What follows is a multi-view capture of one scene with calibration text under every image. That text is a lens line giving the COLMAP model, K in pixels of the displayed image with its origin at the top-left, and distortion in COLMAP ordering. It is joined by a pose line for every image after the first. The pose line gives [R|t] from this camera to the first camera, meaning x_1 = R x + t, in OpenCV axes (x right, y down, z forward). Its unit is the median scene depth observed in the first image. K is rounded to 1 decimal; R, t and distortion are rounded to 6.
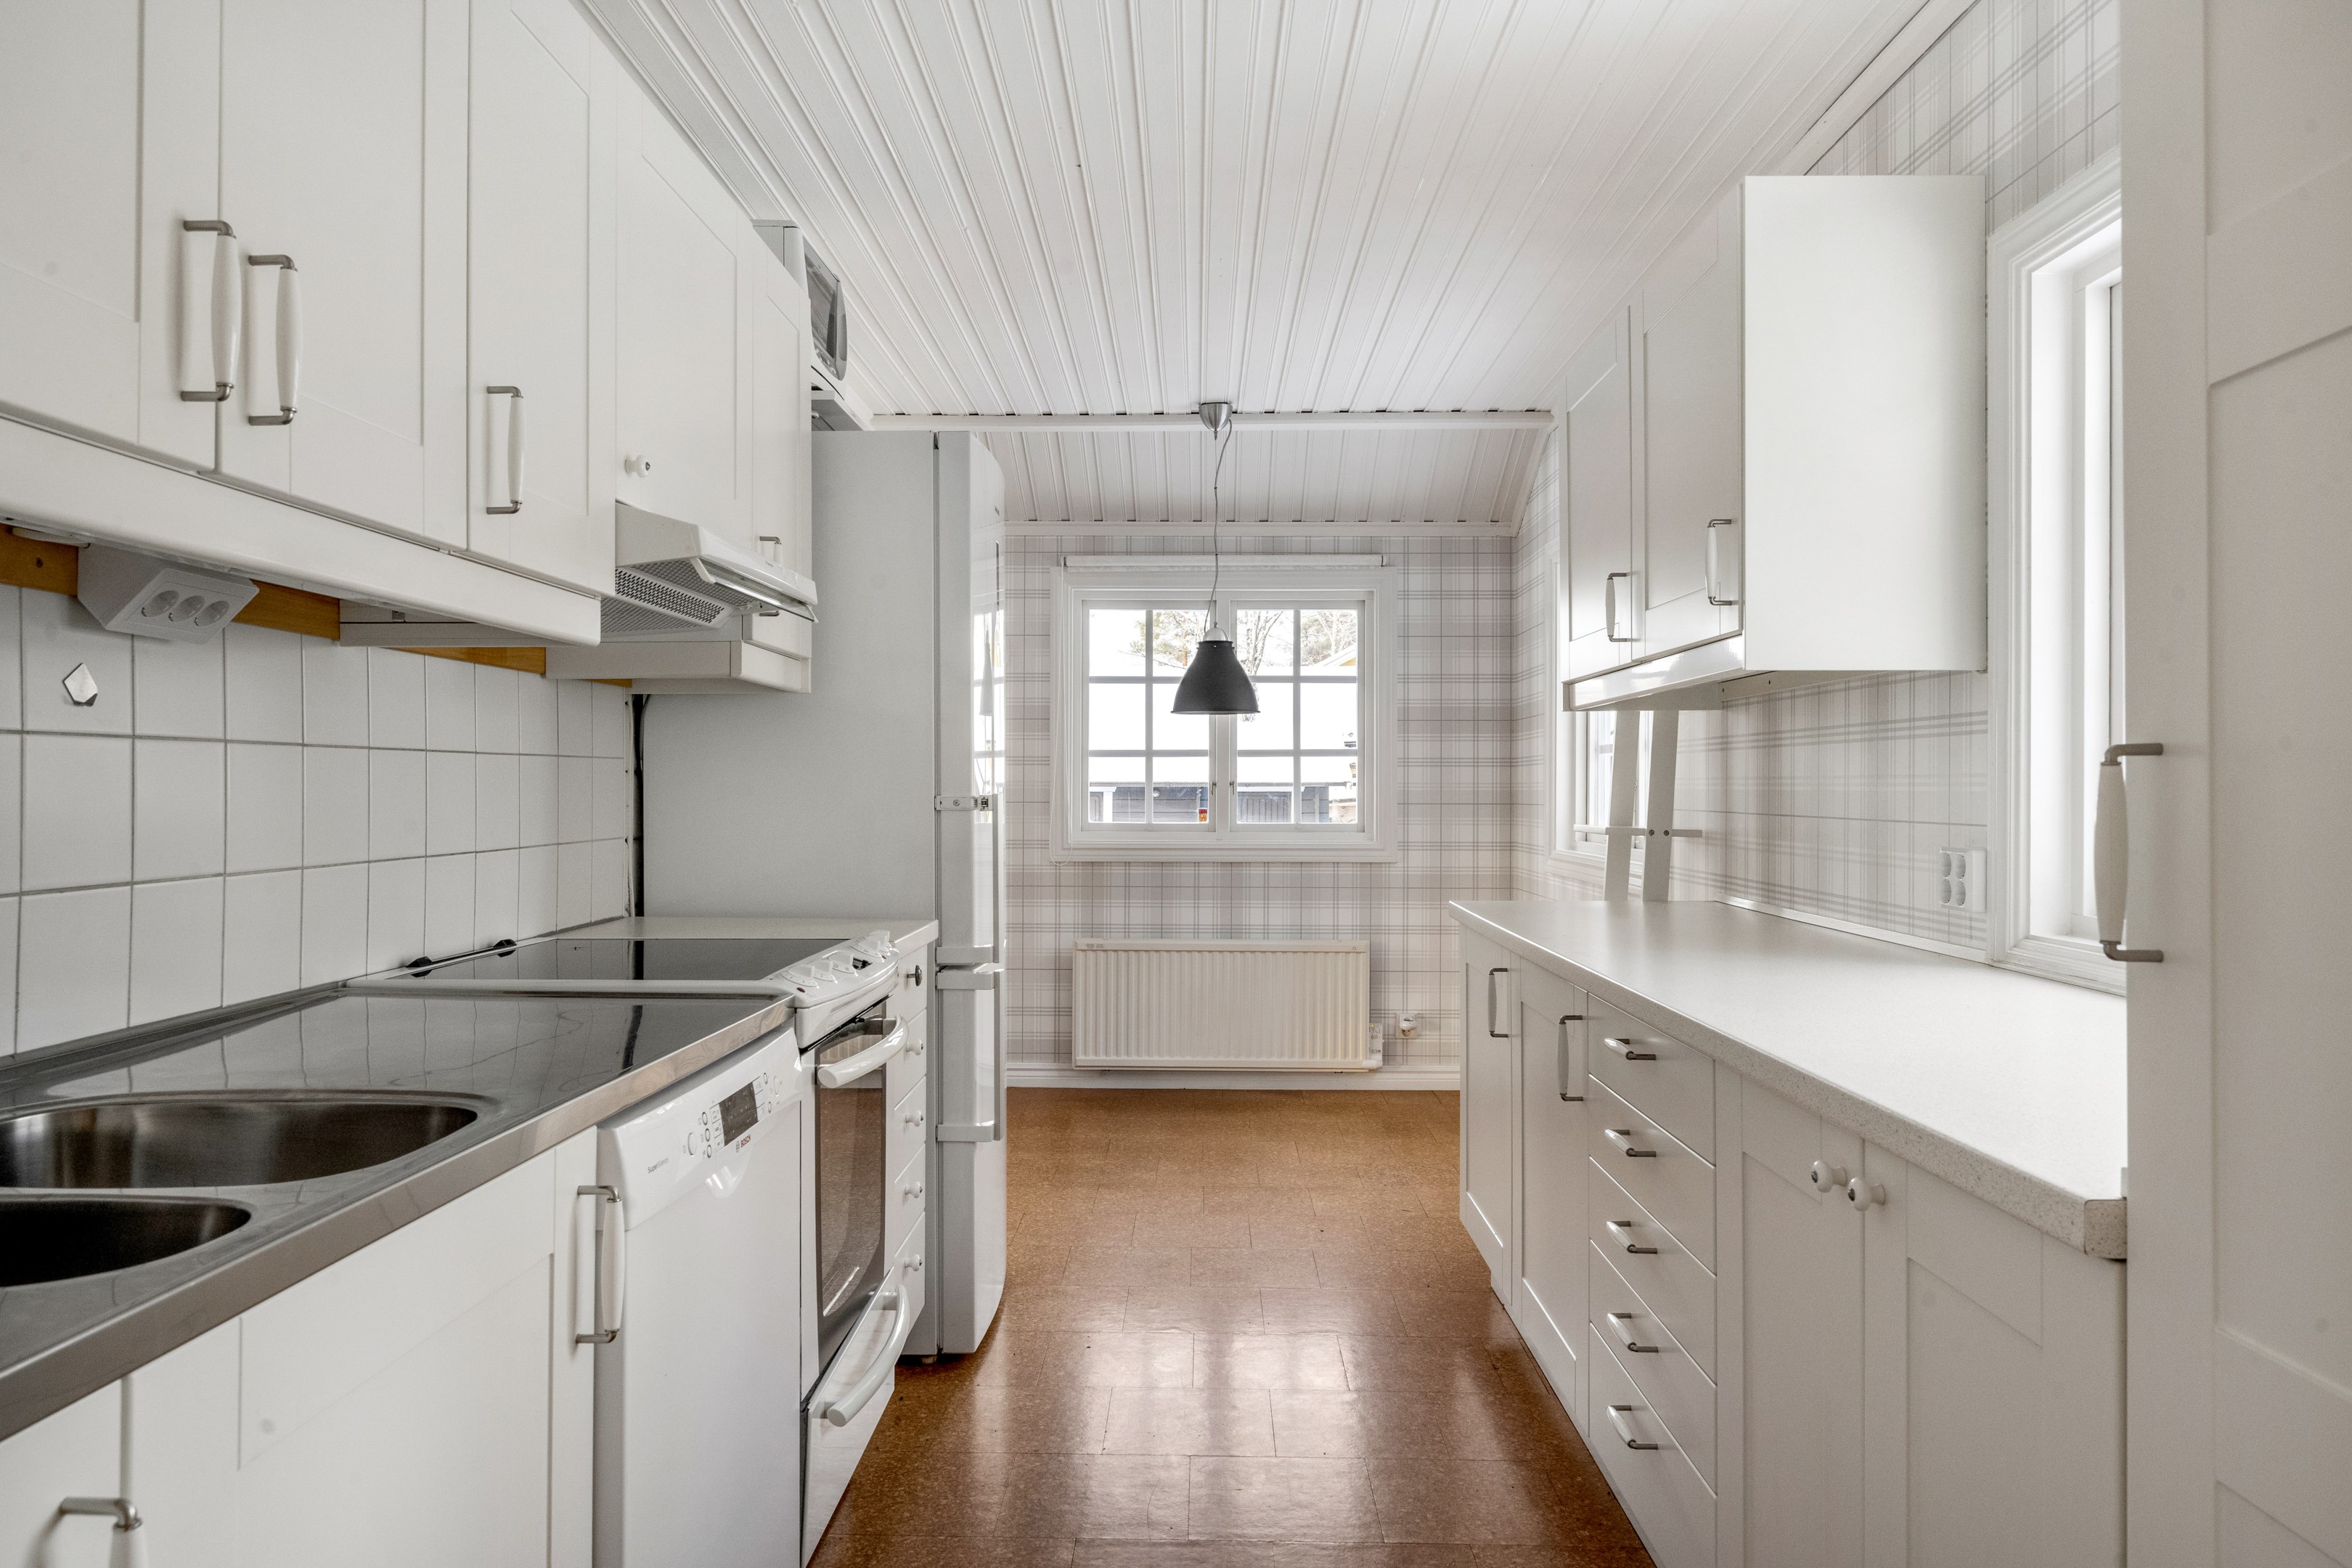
lens RADIAL K [[1370.1, 0, 1211.2], [0, 1370.1, 786.7], [0, 0, 1]] dist [0.003890, -0.000342]
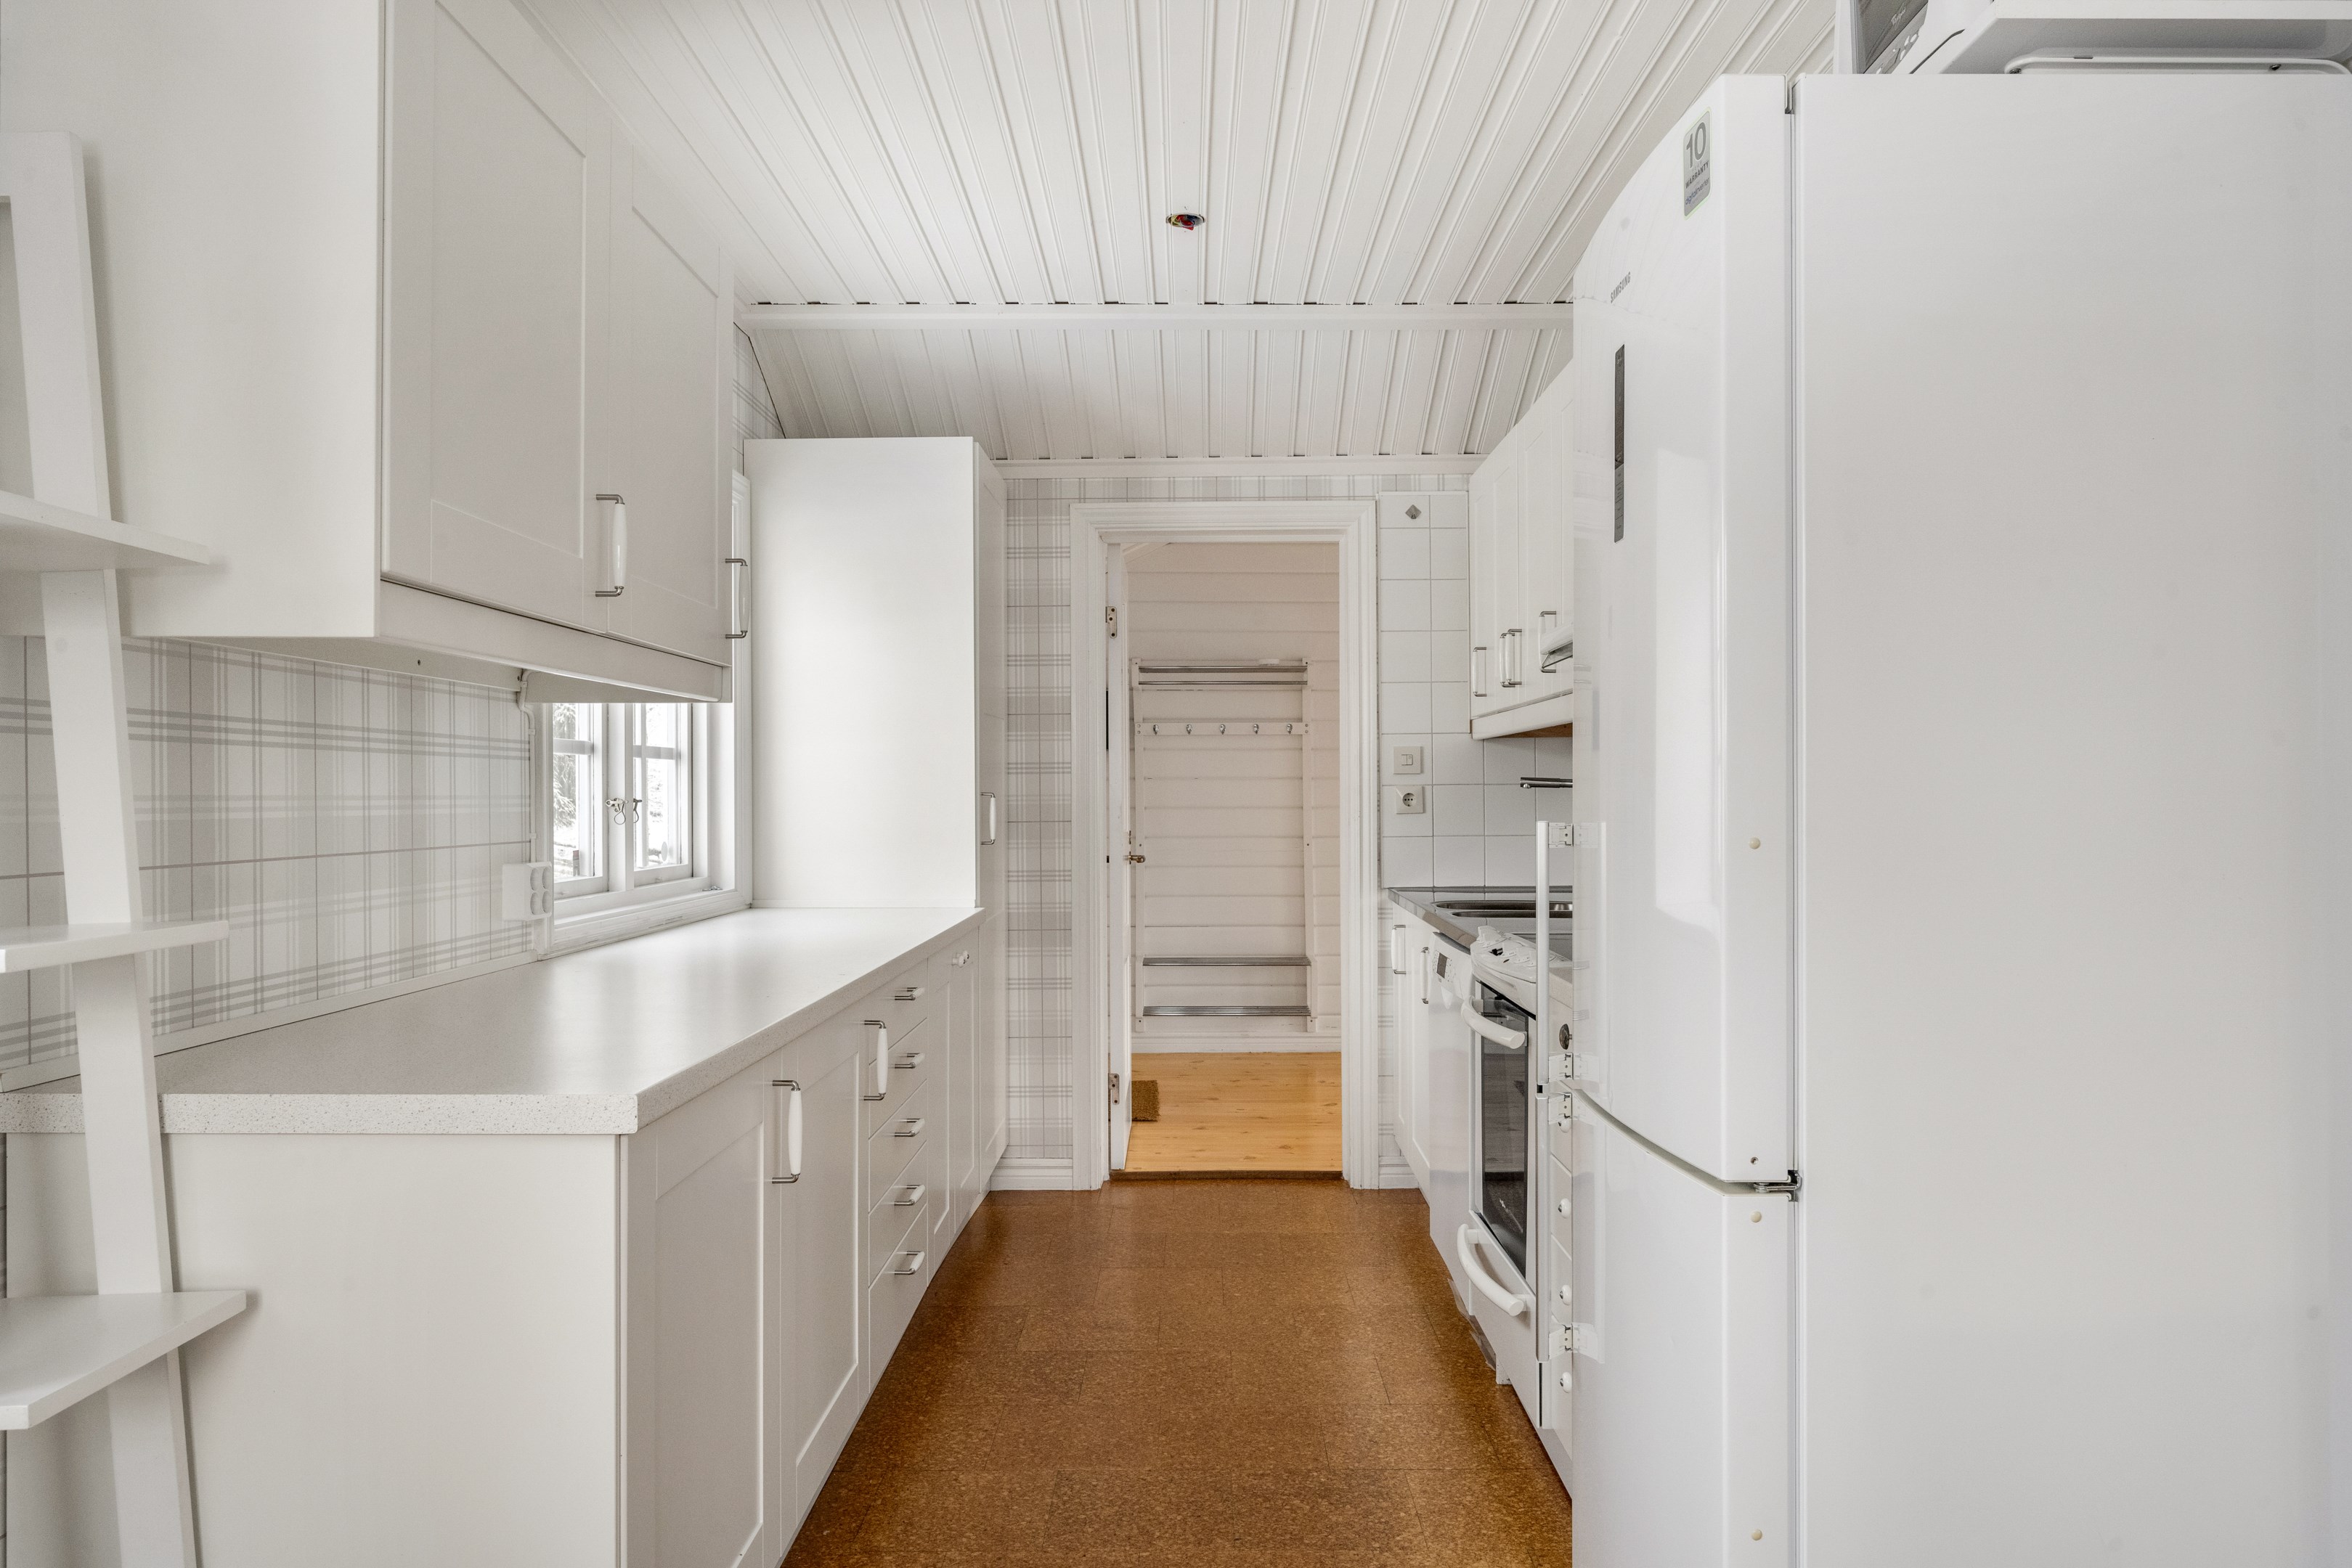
lens RADIAL K [[1217.3, 0, 1176.0], [0, 1217.3, 784.0], [0, 0, 1]] dist [-0.001154, -0.000730]
pose [[-0.999792, 0.012059, 0.016431, 0.009046], [0.011931, 0.999898, -0.007897, -0.004030], [-0.016525, -0.007699, -0.999834, 1.678690]]
